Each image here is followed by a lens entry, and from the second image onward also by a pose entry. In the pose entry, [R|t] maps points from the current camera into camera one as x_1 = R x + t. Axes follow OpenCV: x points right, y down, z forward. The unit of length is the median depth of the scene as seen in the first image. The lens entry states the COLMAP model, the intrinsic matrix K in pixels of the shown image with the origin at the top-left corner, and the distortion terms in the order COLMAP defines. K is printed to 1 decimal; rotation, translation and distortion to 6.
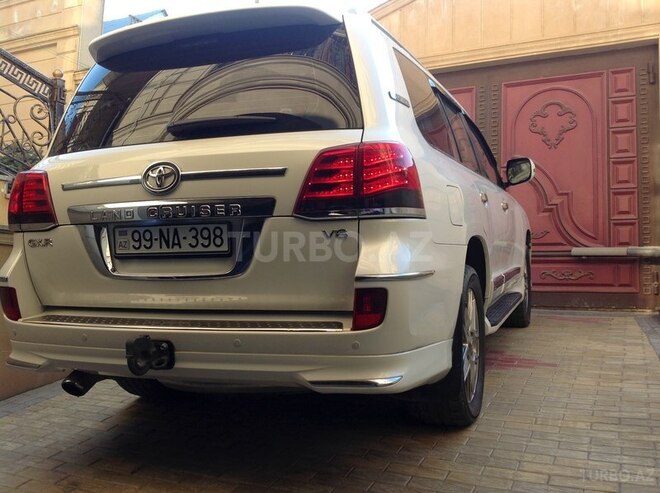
lens RADIAL K [[620.9, 0, 330.0], [0, 620.9, 246.5], [0, 0, 1]] dist [0.106585, -0.184113]
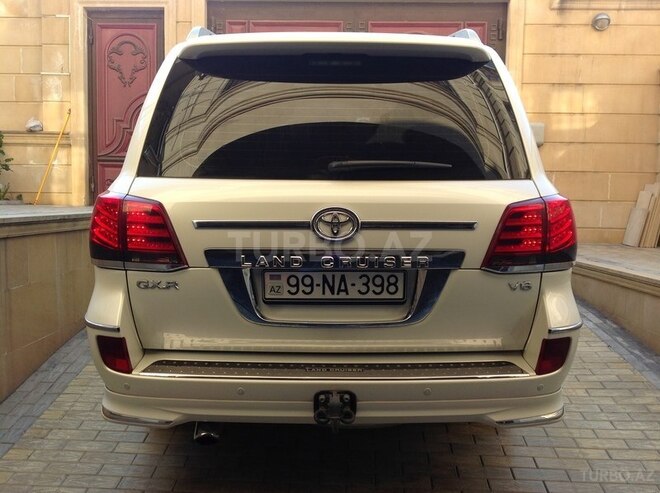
lens RADIAL K [[620.9, 0, 330.0], [0, 620.9, 246.5], [0, 0, 1]] dist [0.106585, -0.184113]
pose [[0.917530, -0.034917, 0.396130, -0.649298], [-0.031112, 0.986781, 0.159042, -0.225686], [-0.396447, -0.158250, 0.904316, 0.149433]]
